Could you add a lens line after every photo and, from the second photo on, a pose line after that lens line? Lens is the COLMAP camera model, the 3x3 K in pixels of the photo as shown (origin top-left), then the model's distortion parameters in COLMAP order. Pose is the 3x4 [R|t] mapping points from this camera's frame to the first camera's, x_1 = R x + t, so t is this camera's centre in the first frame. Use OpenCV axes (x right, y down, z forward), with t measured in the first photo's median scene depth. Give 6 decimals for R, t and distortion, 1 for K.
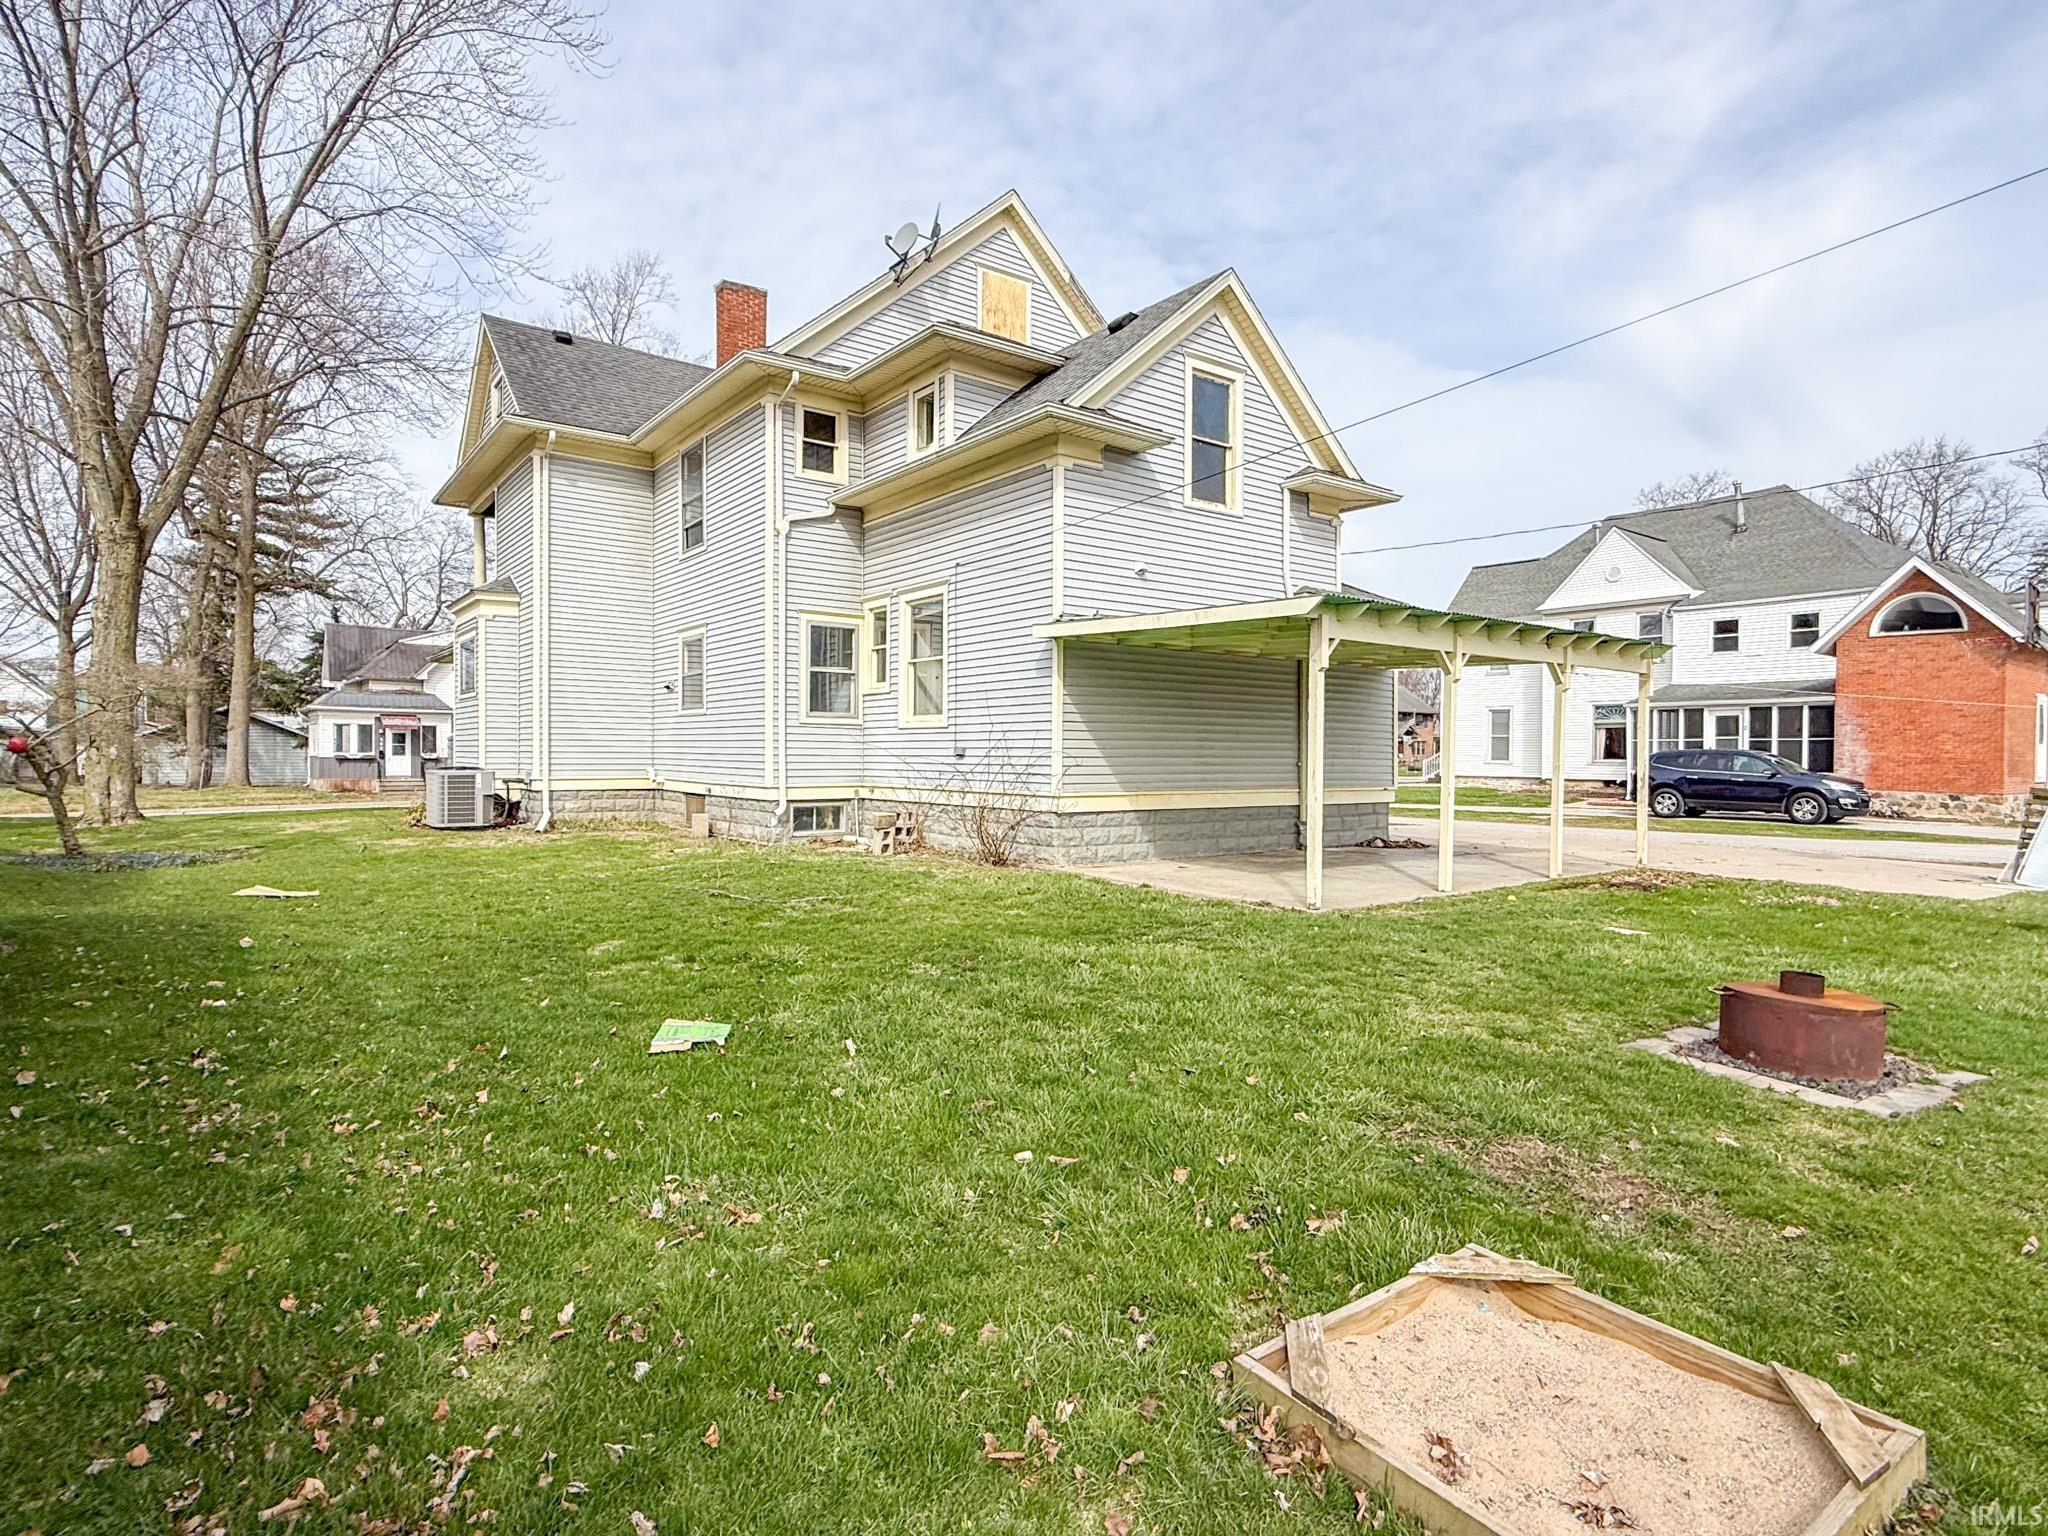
lens RADIAL K [[1072.3, 0, 1025.4], [0, 1072.3, 771.6], [0, 0, 1]] dist [-0.000968, -0.000133]
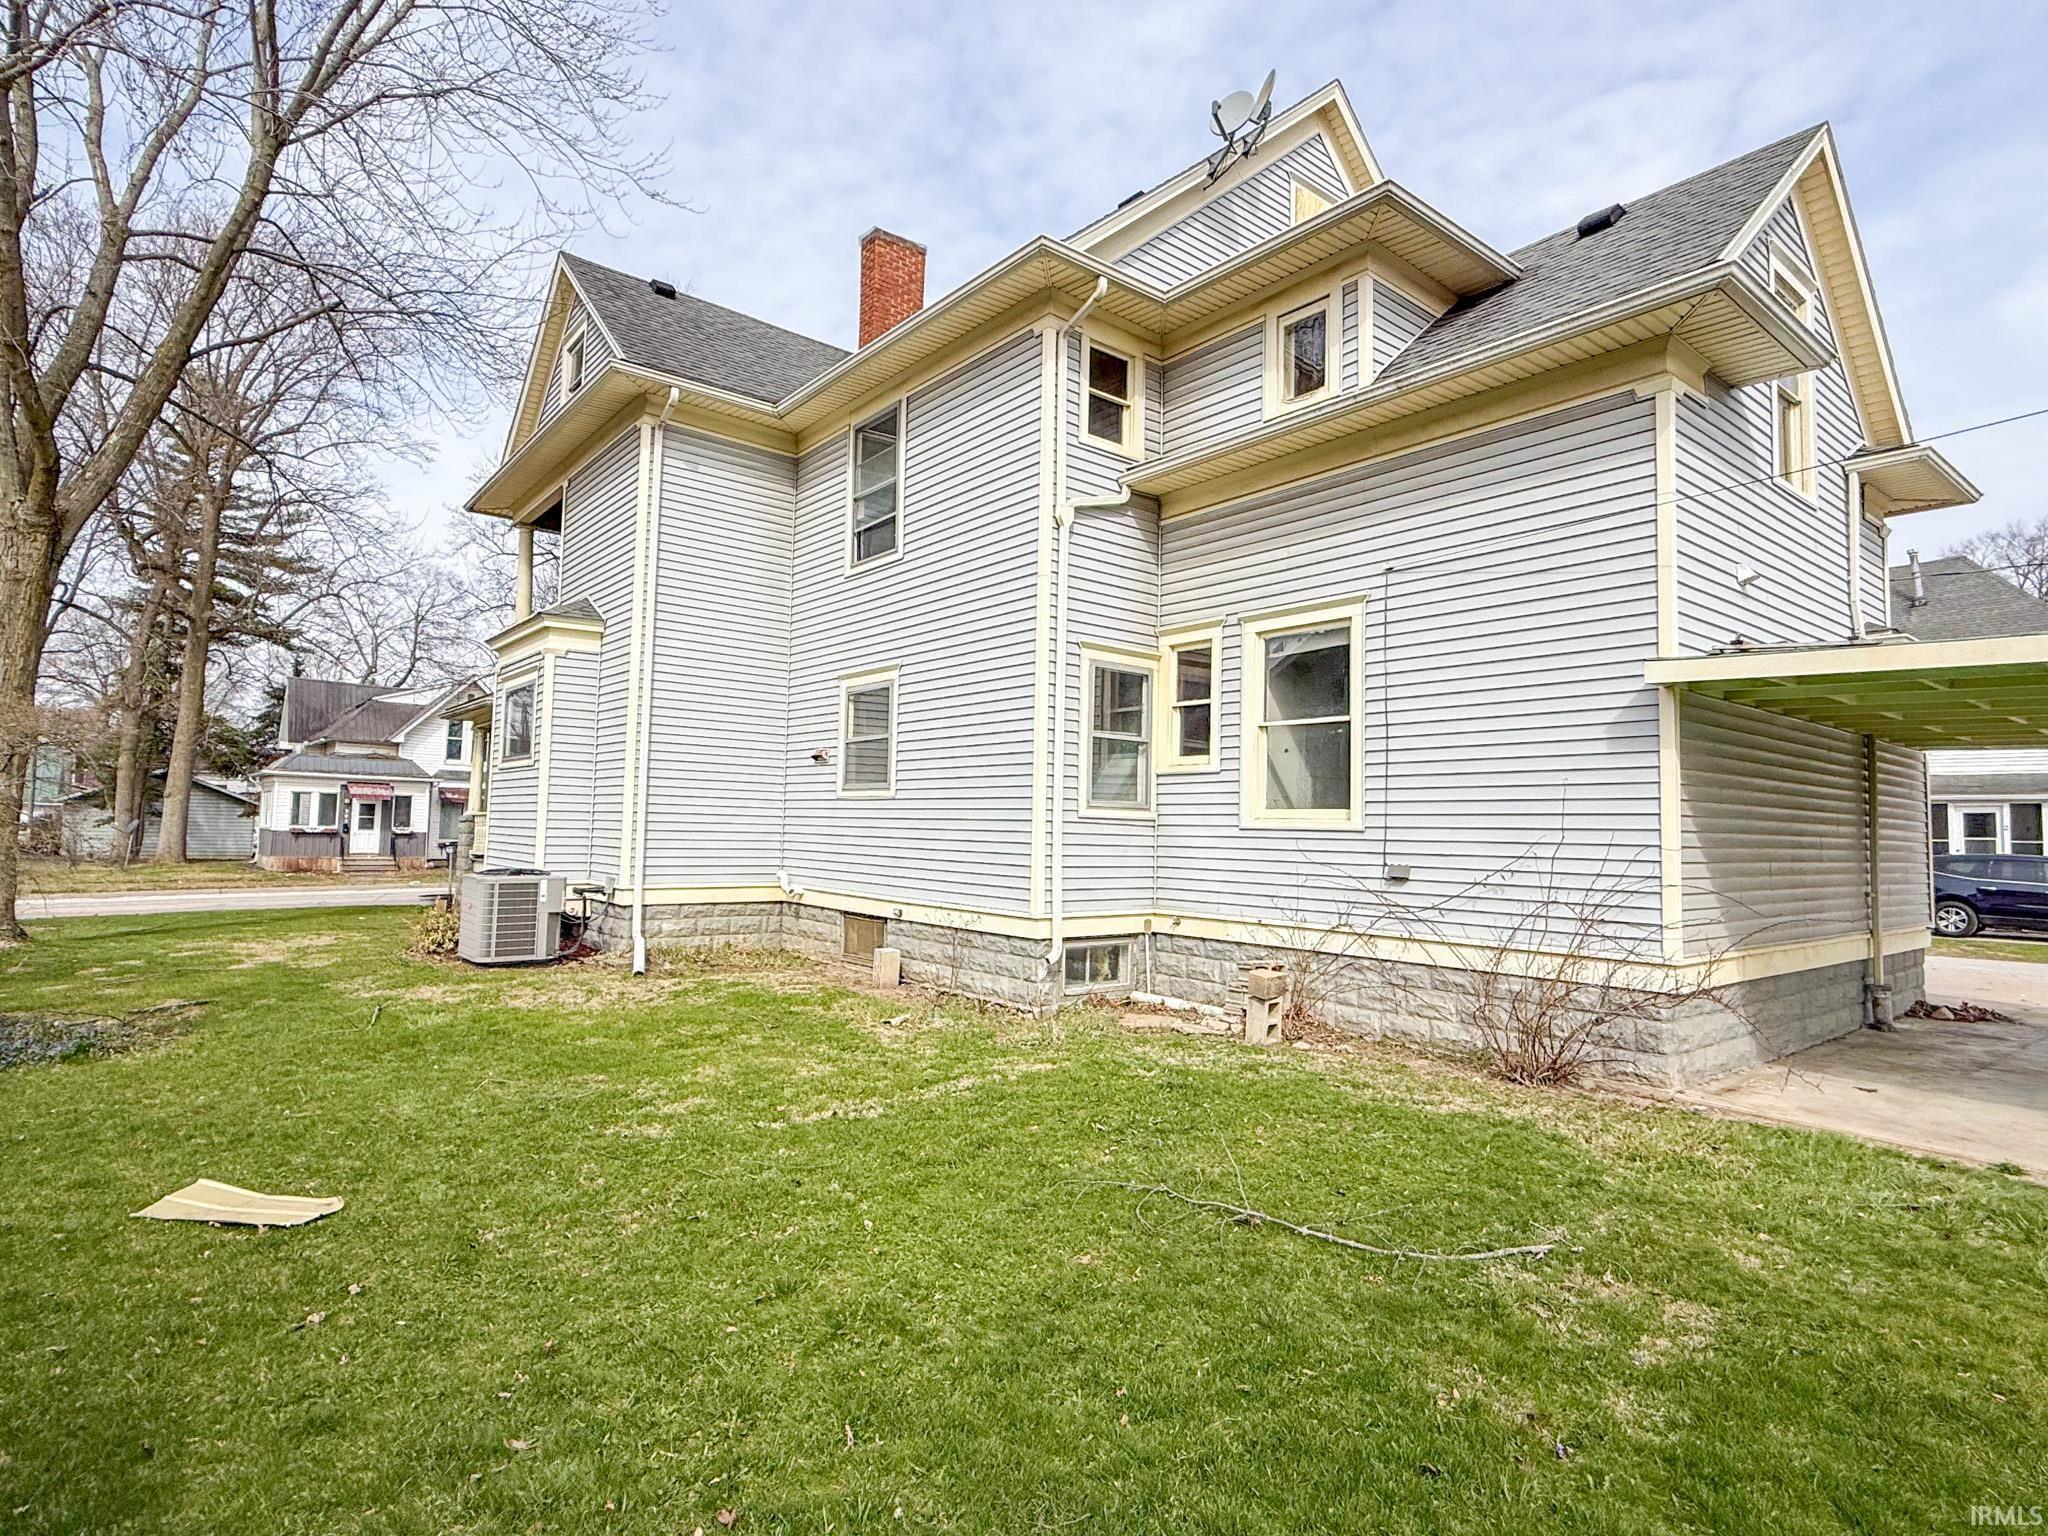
lens RADIAL K [[1072.3, 0, 1023.0], [0, 1072.3, 764.4], [0, 0, 1]] dist [-0.000968, -0.000133]
pose [[0.999214, 0.018247, 0.035179, -0.229583], [-0.015483, 0.996888, -0.077302, -0.022760], [-0.036480, 0.076696, 0.996387, 0.307927]]
